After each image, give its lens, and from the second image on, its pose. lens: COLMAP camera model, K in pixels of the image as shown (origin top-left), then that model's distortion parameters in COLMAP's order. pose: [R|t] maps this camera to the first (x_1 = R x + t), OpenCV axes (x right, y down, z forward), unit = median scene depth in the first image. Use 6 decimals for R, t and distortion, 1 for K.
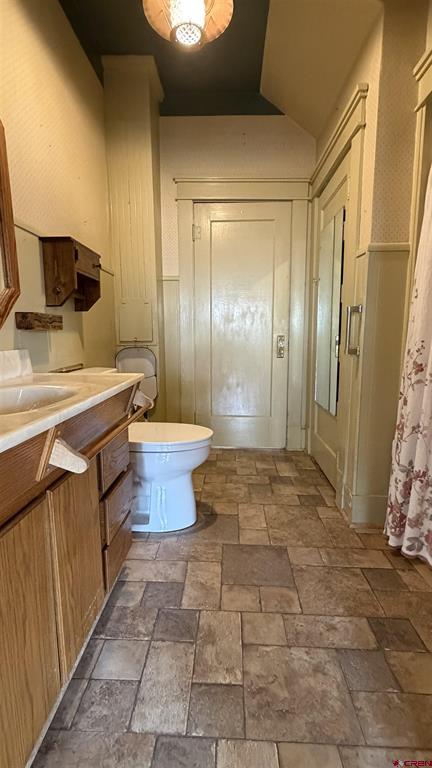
lens RADIAL K [[329.4, 0, 218.9], [0, 329.4, 382.9], [0, 0, 1]] dist [0.000256, 0.000027]
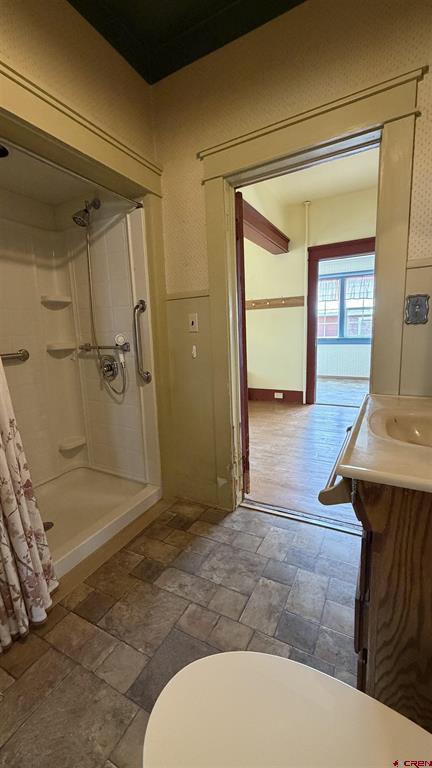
lens RADIAL K [[307.6, 0, 218.9], [0, 307.6, 381.3], [0, 0, 1]] dist [0.000183, -0.000710]
pose [[-0.894868, -0.031533, 0.445215, -0.329436], [0.107661, 0.952797, 0.283878, -0.399379], [-0.433151, 0.301966, -0.849233, 1.751330]]
